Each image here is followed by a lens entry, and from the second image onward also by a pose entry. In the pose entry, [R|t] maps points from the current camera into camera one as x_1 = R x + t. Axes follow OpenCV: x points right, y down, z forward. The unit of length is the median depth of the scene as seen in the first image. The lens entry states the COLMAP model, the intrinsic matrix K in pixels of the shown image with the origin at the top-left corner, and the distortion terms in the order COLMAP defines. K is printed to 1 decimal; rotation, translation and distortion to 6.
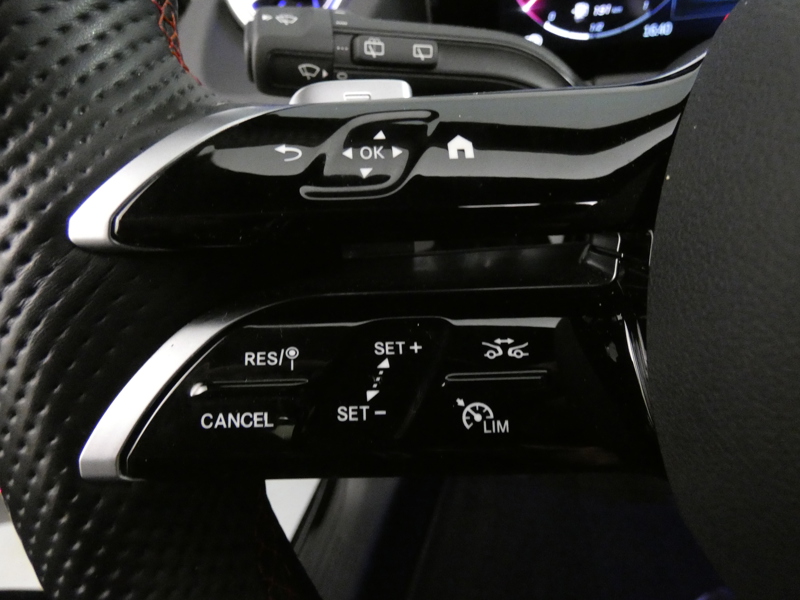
lens RADIAL K [[476.3, 0, 406.9], [0, 476.3, 297.3], [0, 0, 1]] dist [-0.004896, -0.003546]
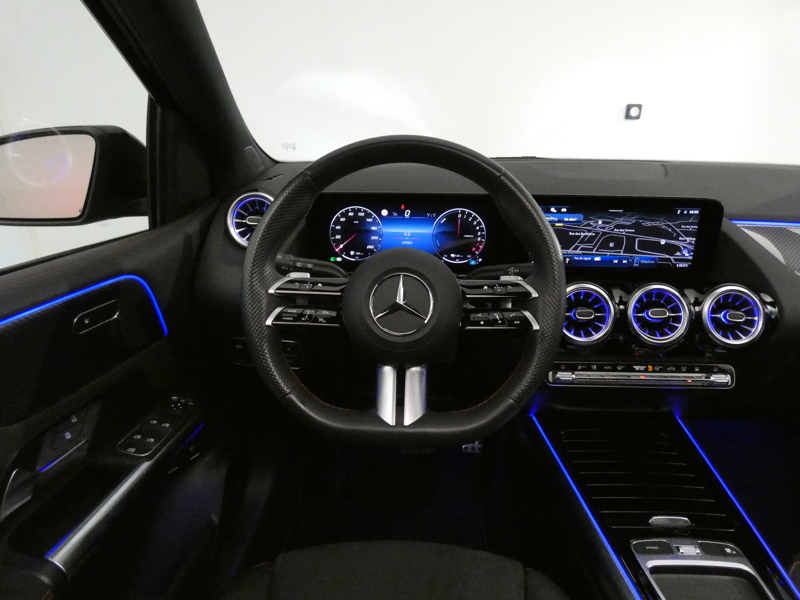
lens RADIAL K [[476.3, 0, 400.8], [0, 476.3, 298.0], [0, 0, 1]] dist [-0.004896, -0.003546]
pose [[0.951735, 0.050330, 0.302767, -0.483361], [0.047180, 0.950748, -0.306355, 1.157646], [-0.303274, 0.305853, 0.902485, -3.138127]]
